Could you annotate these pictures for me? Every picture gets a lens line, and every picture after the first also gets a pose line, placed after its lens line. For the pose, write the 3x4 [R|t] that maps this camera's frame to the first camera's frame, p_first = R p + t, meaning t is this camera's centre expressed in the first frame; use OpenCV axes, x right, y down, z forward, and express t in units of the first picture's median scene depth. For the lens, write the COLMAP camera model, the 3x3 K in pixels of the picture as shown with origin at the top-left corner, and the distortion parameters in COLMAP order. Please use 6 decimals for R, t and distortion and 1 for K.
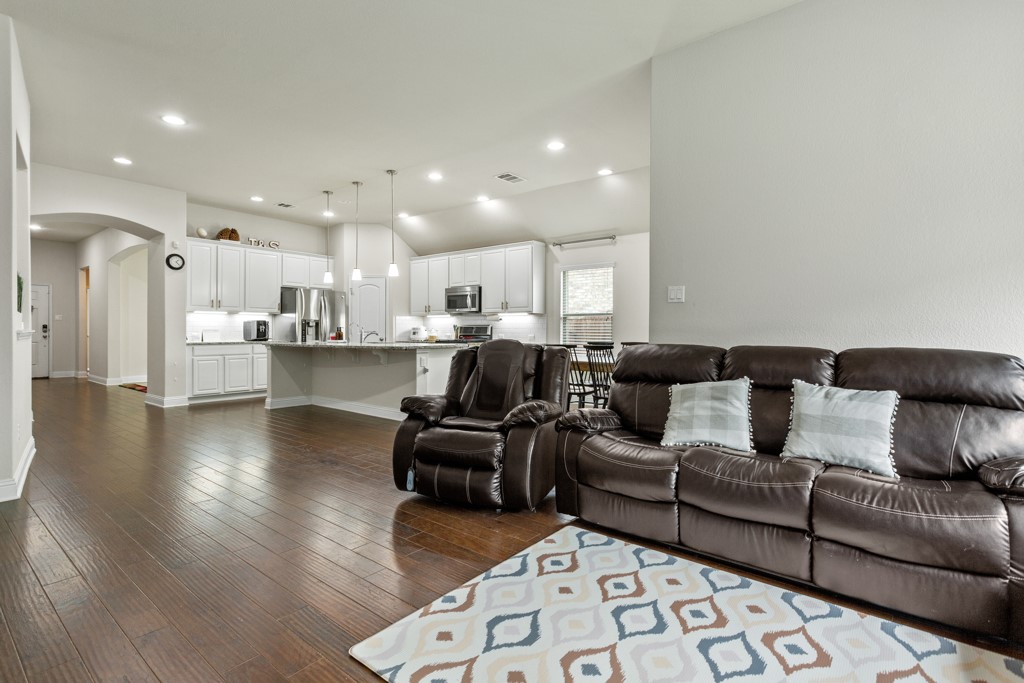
lens RADIAL K [[526.0, 0, 526.8], [0, 526.0, 337.5], [0, 0, 1]] dist [0.000263, 0.000367]
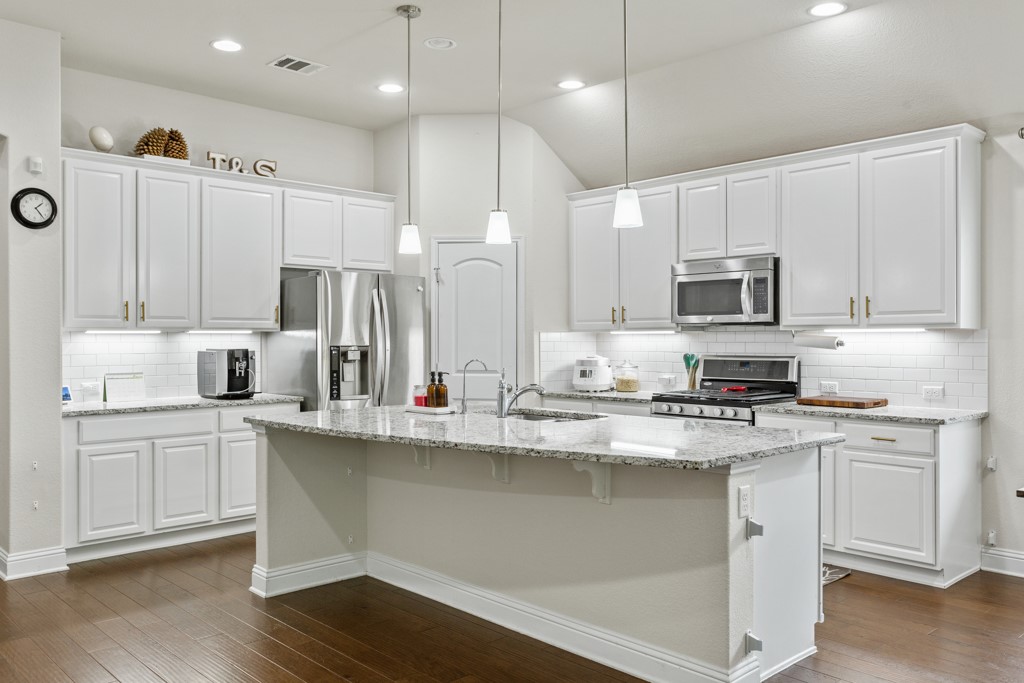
lens RADIAL K [[841.0, 0, 513.6], [0, 841.0, 344.2], [0, 0, 1]] dist [-0.000188, 0.001793]
pose [[0.990622, -0.004604, -0.136554, -0.197000], [0.004640, 0.999989, -0.000050, -0.035055], [0.136553, -0.000585, 0.990633, 0.369124]]
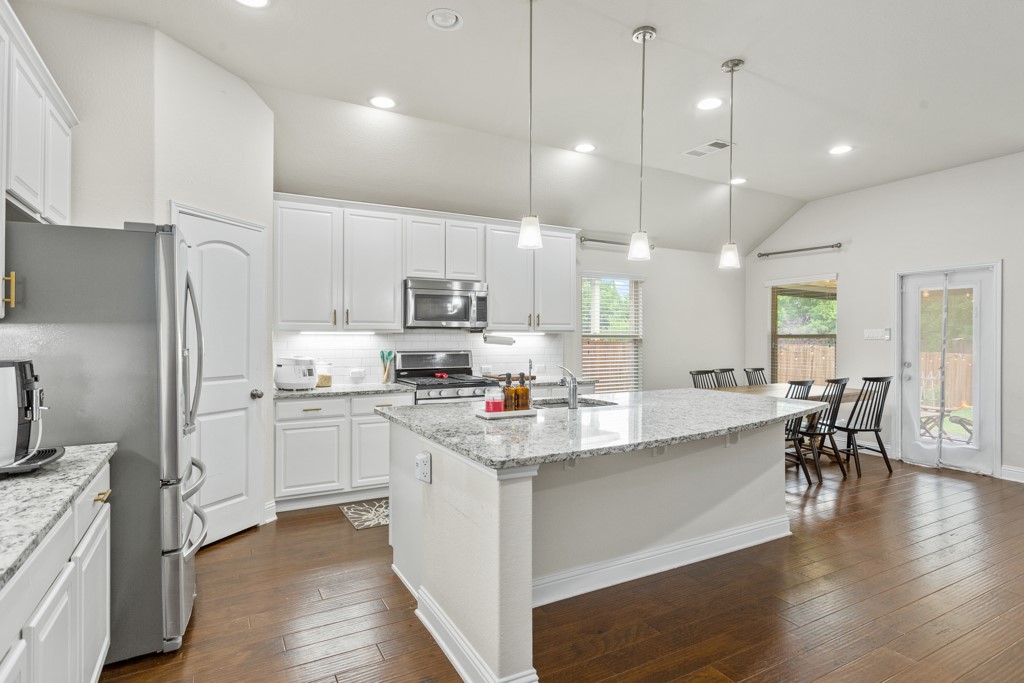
lens RADIAL K [[526.0, 0, 511.3], [0, 526.0, 335.7], [0, 0, 1]] dist [0.000263, 0.000367]
pose [[0.368695, -0.001095, 0.929550, -0.618280], [0.007918, 0.999967, -0.001963, -0.040059], [-0.929517, 0.008084, 0.368692, 0.771476]]
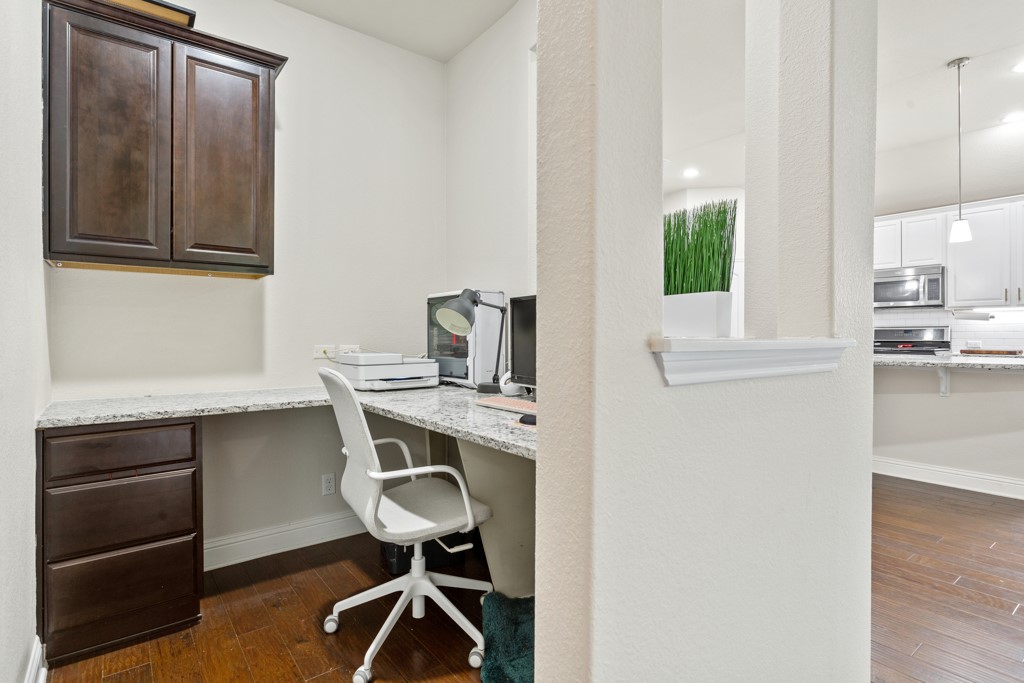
lens RADIAL K [[526.0, 0, 512.6], [0, 526.0, 334.6], [0, 0, 1]] dist [0.000263, 0.000367]
pose [[0.970454, -0.004342, -0.241246, -0.452211], [0.002892, 0.999976, -0.006366, -0.011012], [0.241268, 0.005480, 0.970443, 0.247234]]
